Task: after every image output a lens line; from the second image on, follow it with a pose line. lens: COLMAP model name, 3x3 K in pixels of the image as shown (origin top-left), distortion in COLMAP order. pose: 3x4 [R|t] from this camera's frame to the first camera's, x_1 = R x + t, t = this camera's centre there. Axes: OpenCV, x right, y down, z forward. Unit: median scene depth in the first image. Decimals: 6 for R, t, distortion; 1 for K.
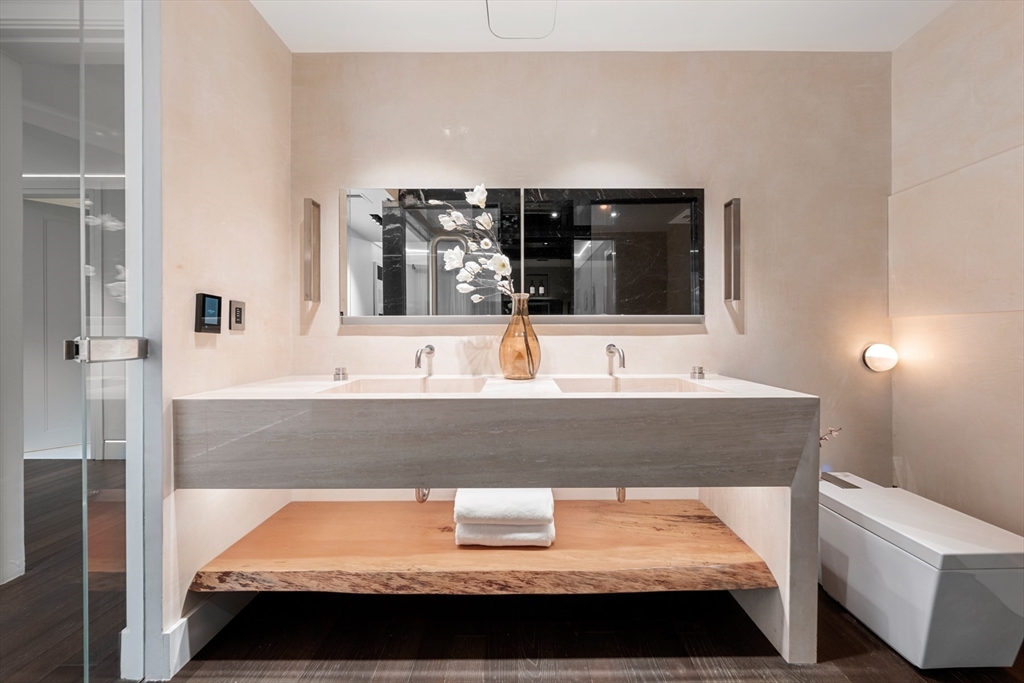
lens RADIAL K [[360.0, 0, 512.3], [0, 360.0, 337.3], [0, 0, 1]] dist [-0.007352, 0.000065]
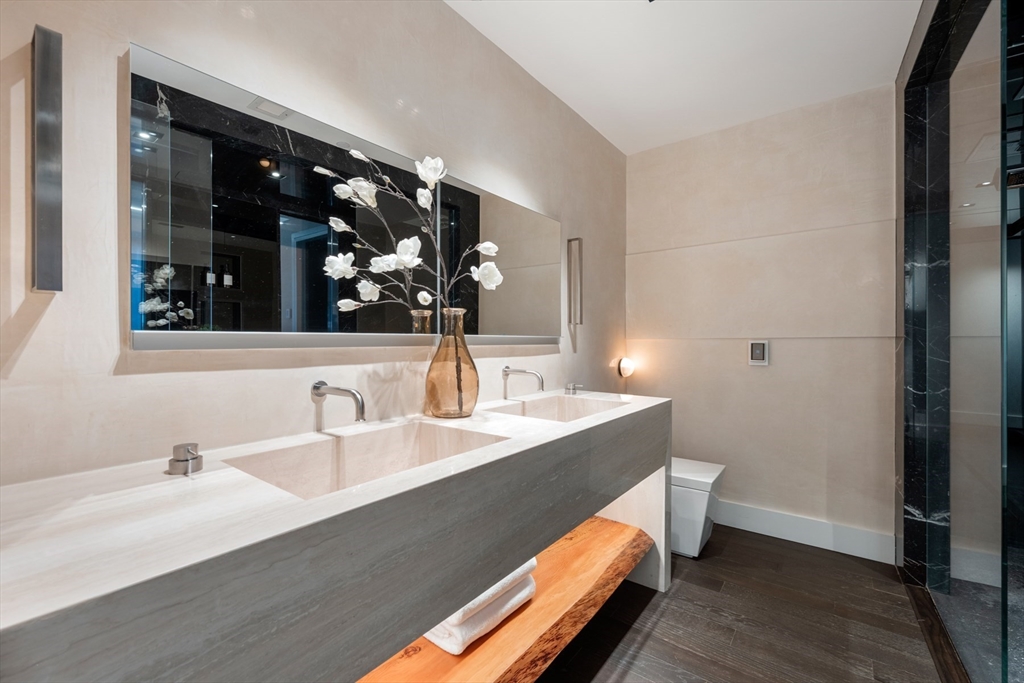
lens RADIAL K [[447.2, 0, 512.0], [0, 447.2, 341.2], [0, 0, 1]] dist [-0.014056, 0.004073]
pose [[0.586224, 0.000862, 0.810149, -0.769512], [0.003809, 0.999985, -0.003821, -0.048844], [-0.810140, 0.005326, 0.586212, 0.358115]]
